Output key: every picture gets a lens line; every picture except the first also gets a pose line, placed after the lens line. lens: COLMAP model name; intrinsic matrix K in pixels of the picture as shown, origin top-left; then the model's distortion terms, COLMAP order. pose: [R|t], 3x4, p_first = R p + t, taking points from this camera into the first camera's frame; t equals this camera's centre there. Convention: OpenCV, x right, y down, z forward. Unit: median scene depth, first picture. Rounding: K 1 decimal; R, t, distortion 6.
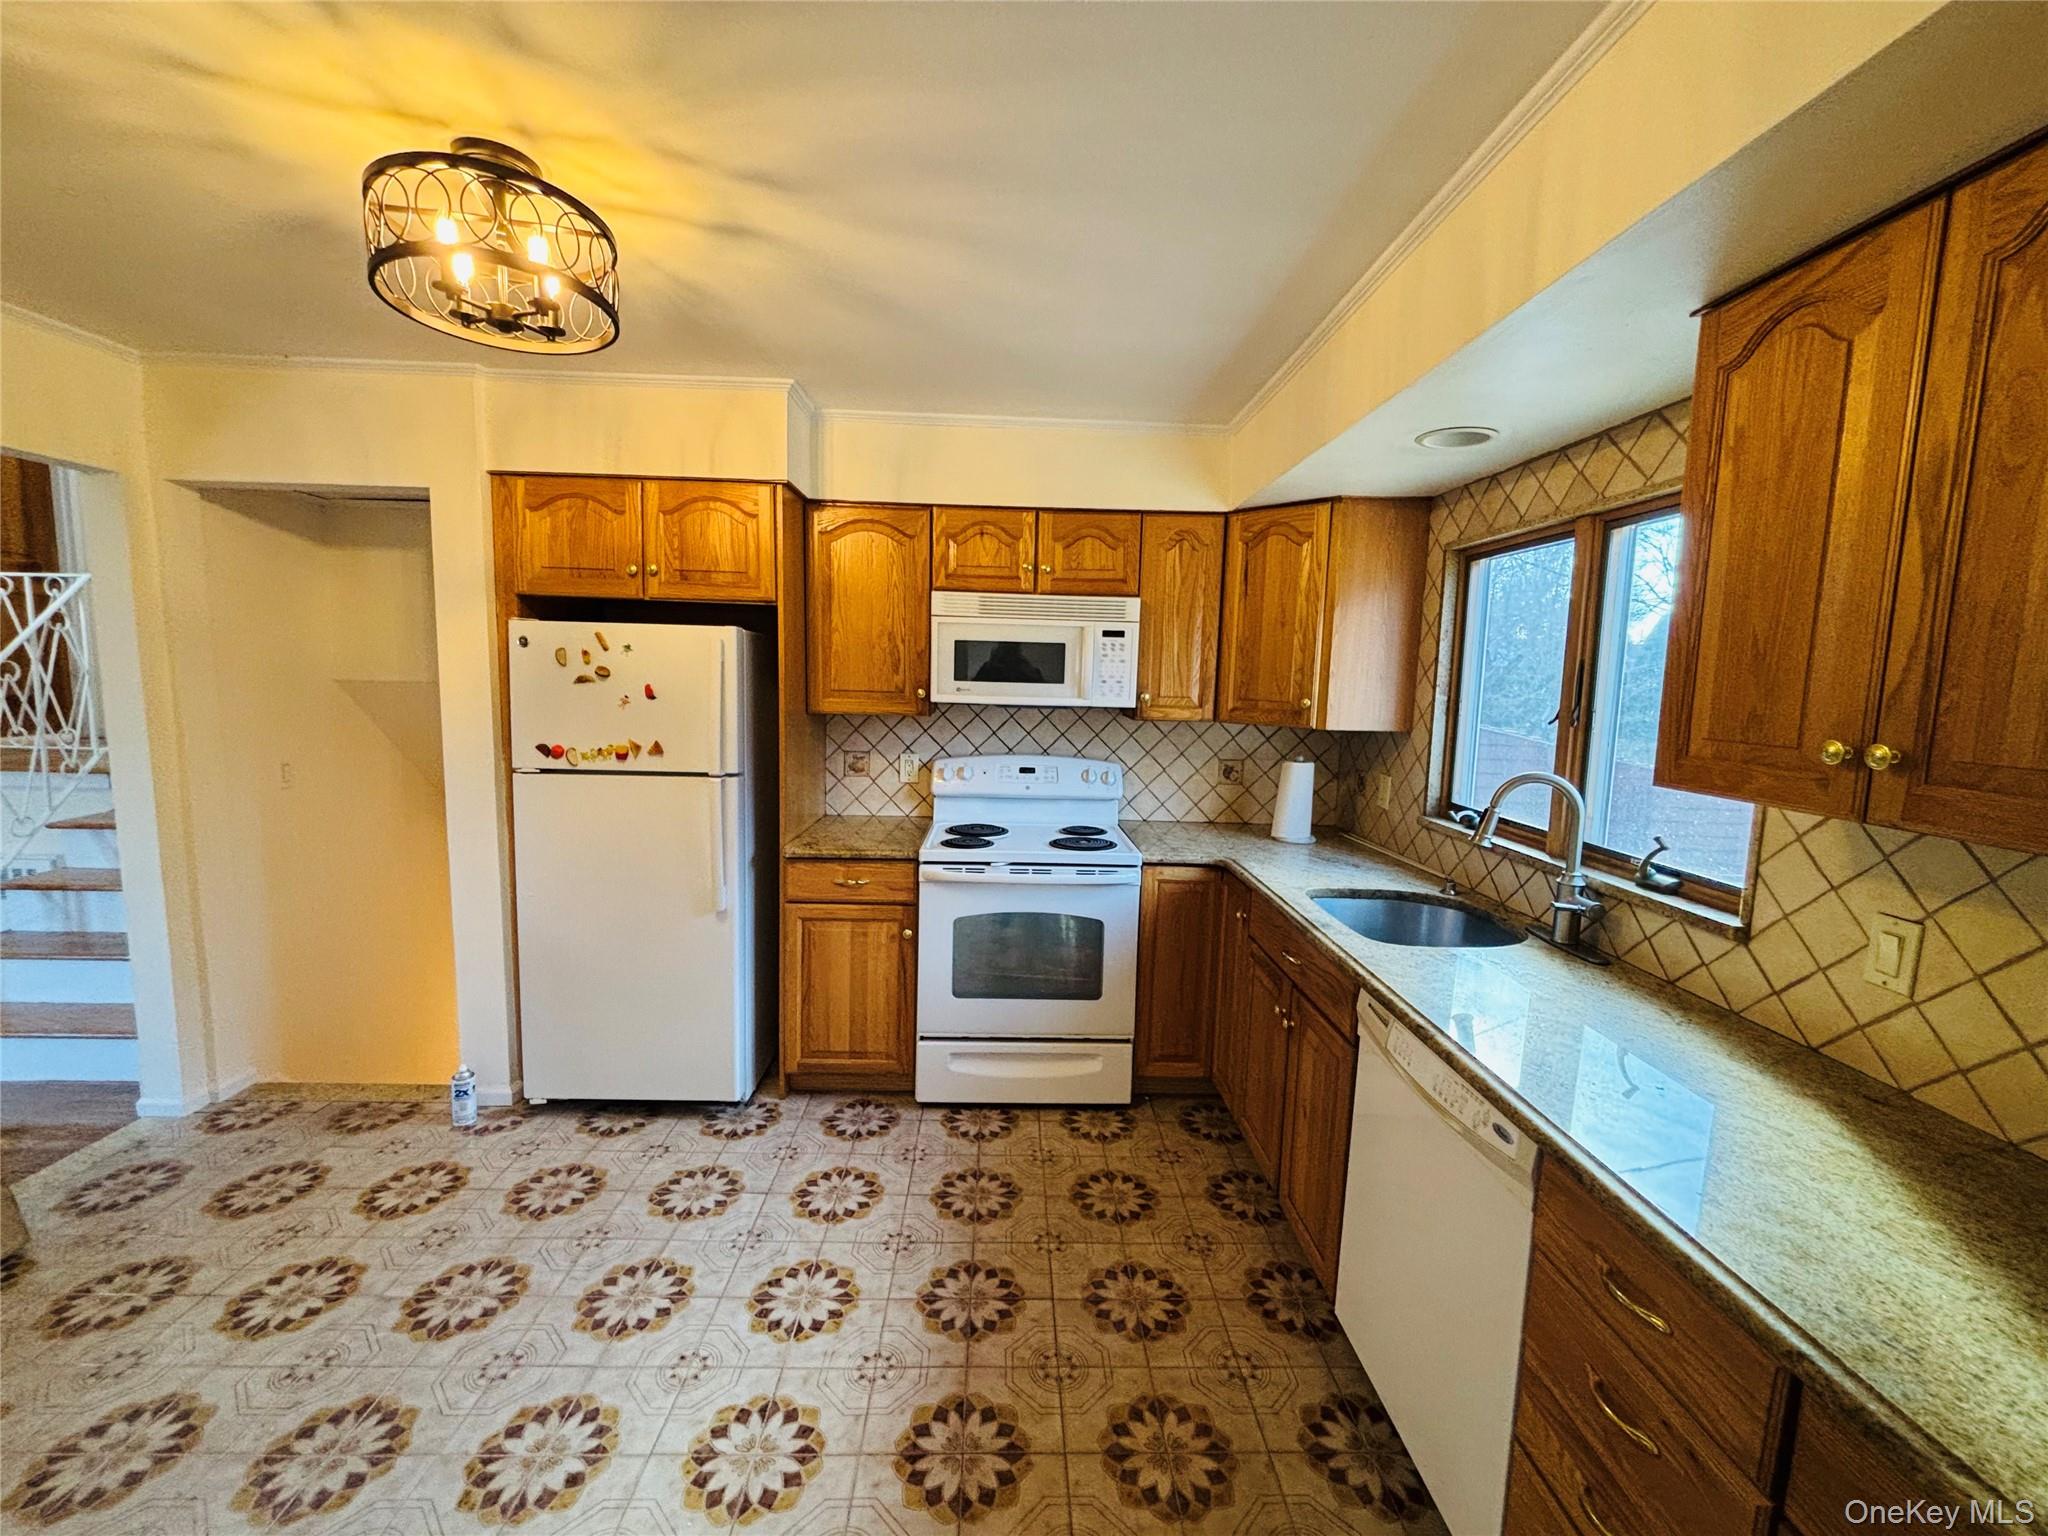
lens RADIAL K [[832.6, 0, 1015.2], [0, 832.6, 764.3], [0, 0, 1]] dist [-0.000554, 0.006770]
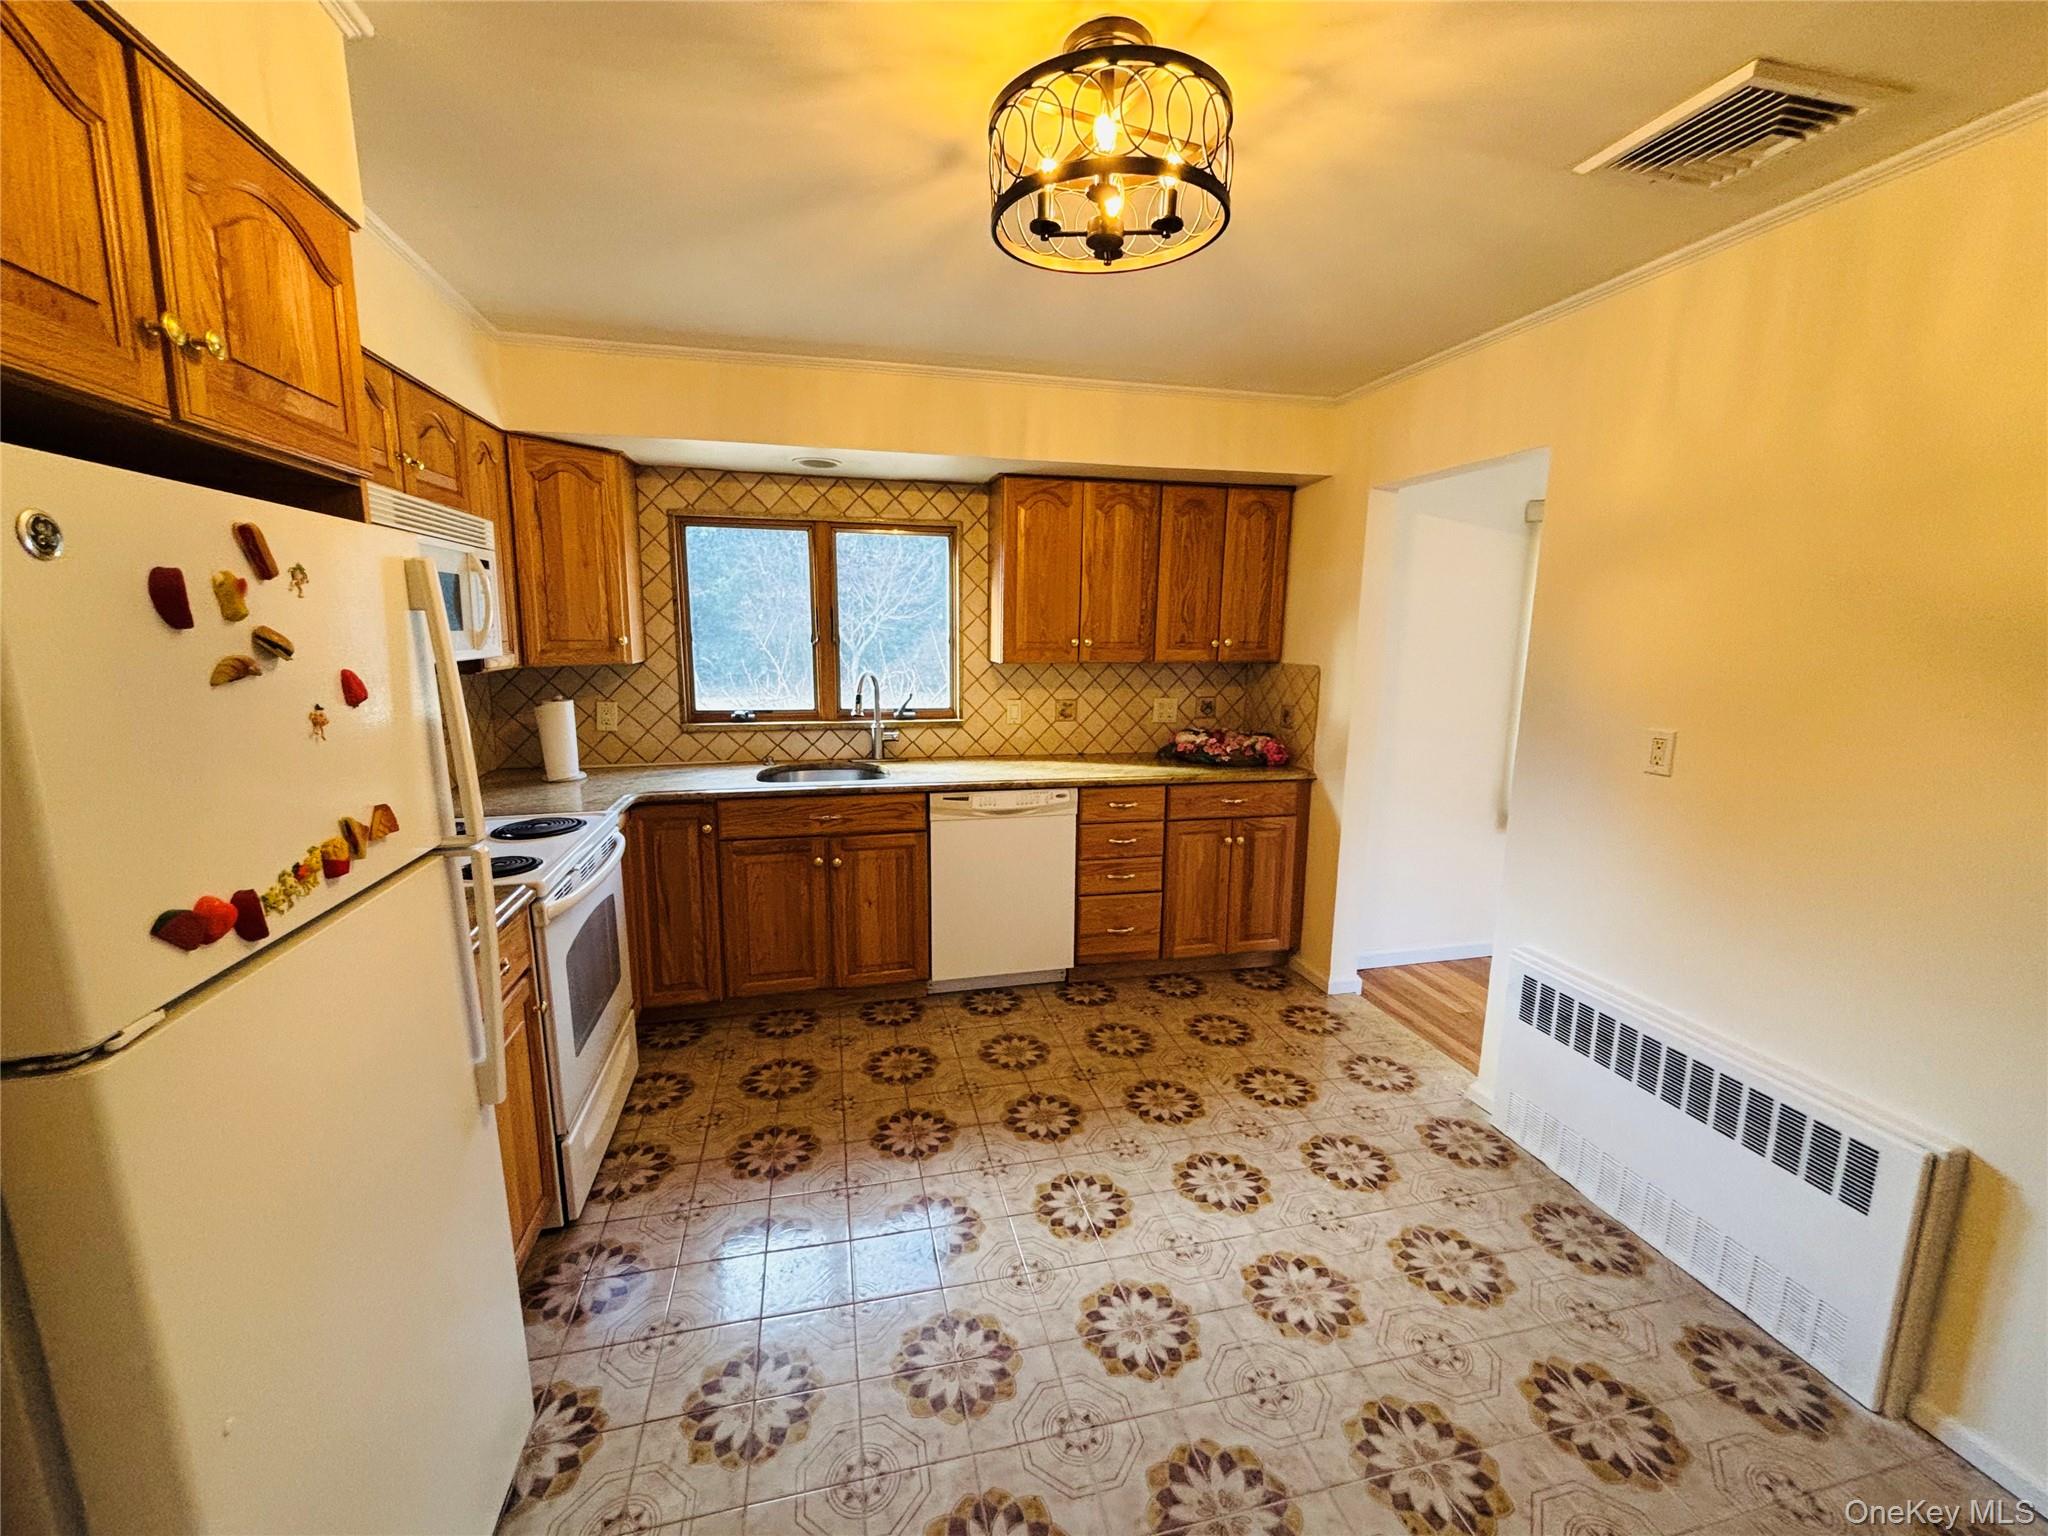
lens RADIAL K [[828.3, 0, 1024.0], [0, 828.3, 768.0], [0, 0, 1]] dist [-0.000824, -0.000095]
pose [[-0.215827, -0.195524, 0.956655, -1.282845], [0.090842, 0.971476, 0.219048, -0.155816], [-0.972197, 0.134181, -0.191909, 1.111998]]
